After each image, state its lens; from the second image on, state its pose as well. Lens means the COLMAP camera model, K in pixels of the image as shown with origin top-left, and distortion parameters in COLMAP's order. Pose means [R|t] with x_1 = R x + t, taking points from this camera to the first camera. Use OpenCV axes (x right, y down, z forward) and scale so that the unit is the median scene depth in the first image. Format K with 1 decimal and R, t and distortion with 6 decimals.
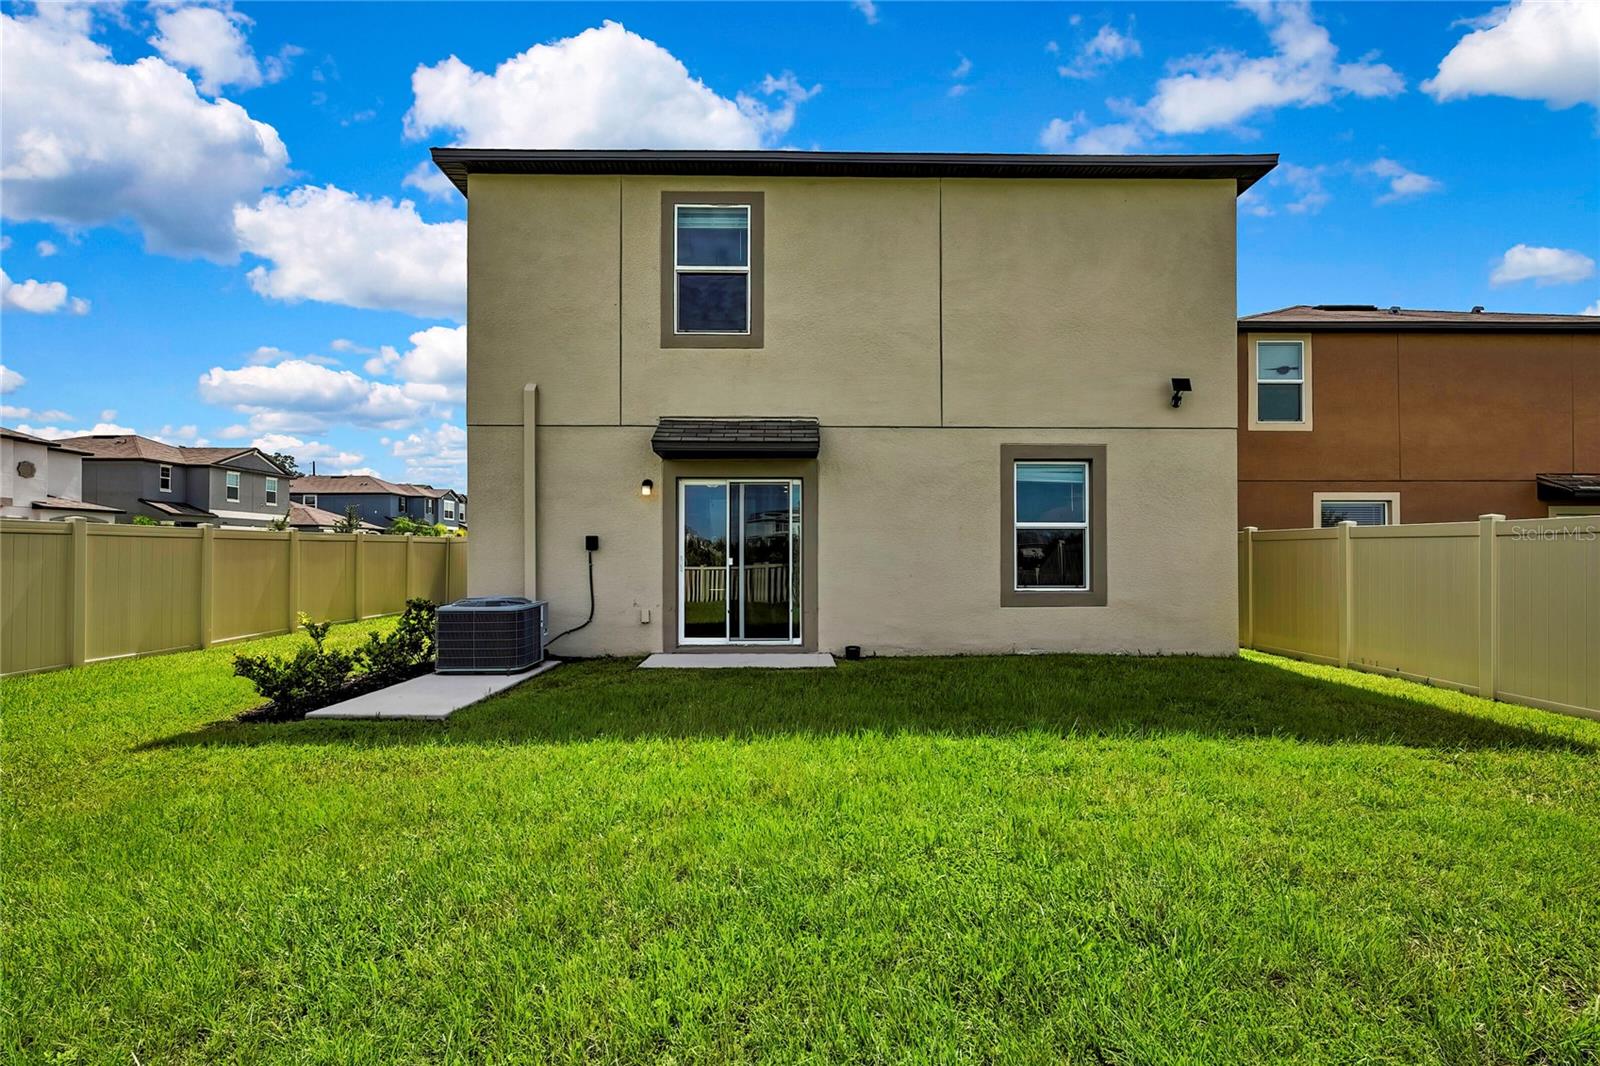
lens RADIAL K [[715.3, 0, 799.6], [0, 715.3, 544.9], [0, 0, 1]] dist [-0.009587, 0.000179]
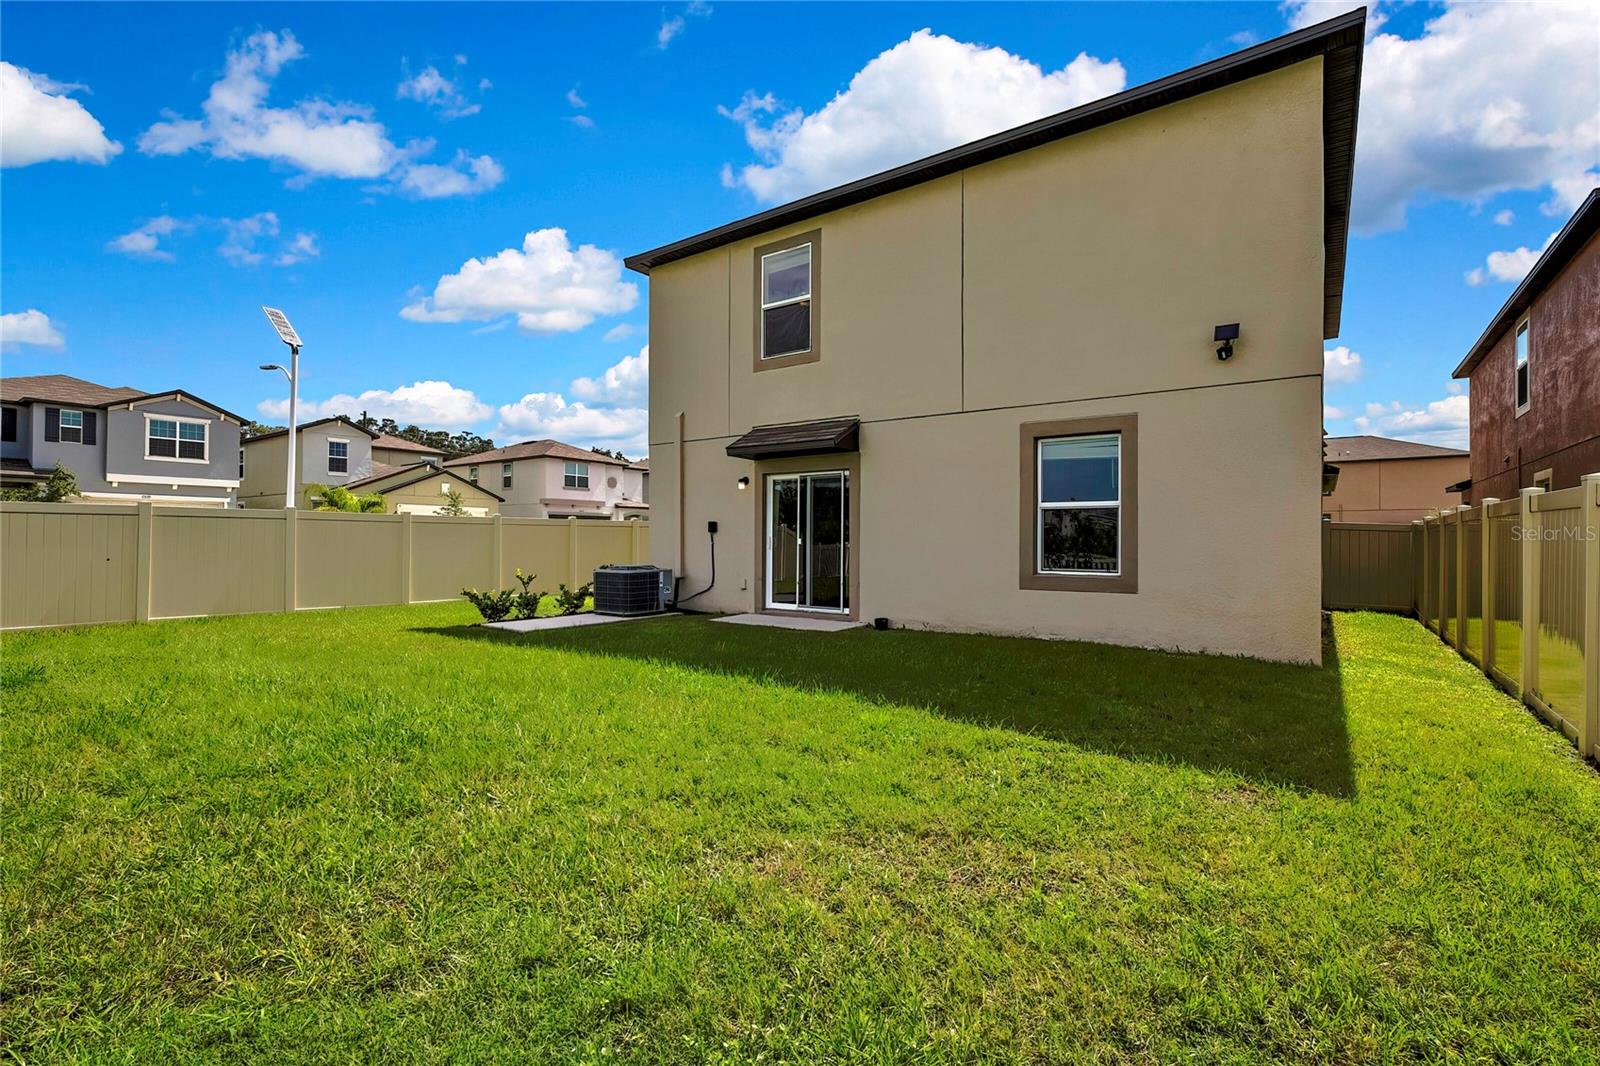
lens RADIAL K [[708.6, 0, 793.3], [0, 708.6, 537.0], [0, 0, 1]] dist [-0.011941, 0.000138]
pose [[0.802487, 0.001440, -0.596668, 0.610123], [0.003770, 0.999965, 0.007483, 0.006454], [0.596658, -0.008254, 0.802453, 0.033314]]
